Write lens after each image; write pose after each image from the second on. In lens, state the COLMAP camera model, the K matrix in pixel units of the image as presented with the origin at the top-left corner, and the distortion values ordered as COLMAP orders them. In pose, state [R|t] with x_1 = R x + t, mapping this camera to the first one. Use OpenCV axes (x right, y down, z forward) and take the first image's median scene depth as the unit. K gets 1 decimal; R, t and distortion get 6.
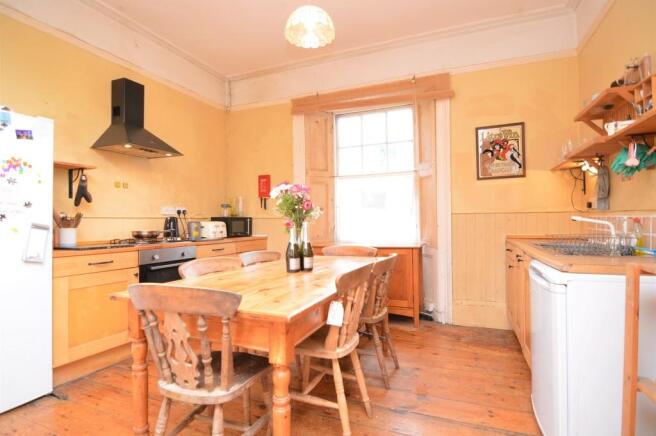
lens RADIAL K [[336.3, 0, 331.2], [0, 336.3, 220.2], [0, 0, 1]] dist [-0.012715, -0.000304]
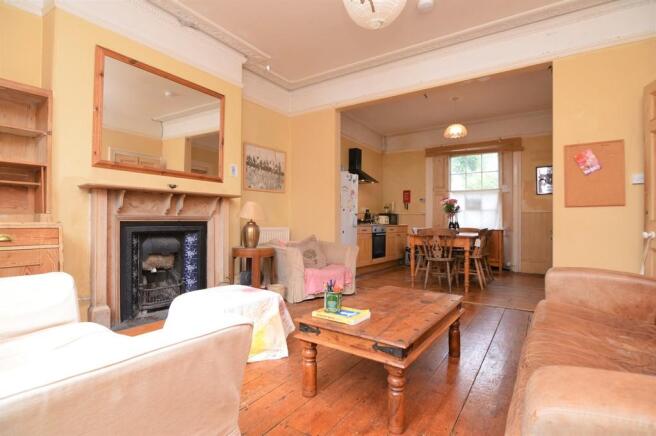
lens RADIAL K [[336.3, 0, 322.3], [0, 336.3, 217.6], [0, 0, 1]] dist [-0.012715, -0.000304]
pose [[0.978040, 0.016470, -0.207764, -0.297585], [-0.018910, 0.999774, -0.009762, 0.039840], [0.207556, 0.013476, 0.978130, -0.927147]]
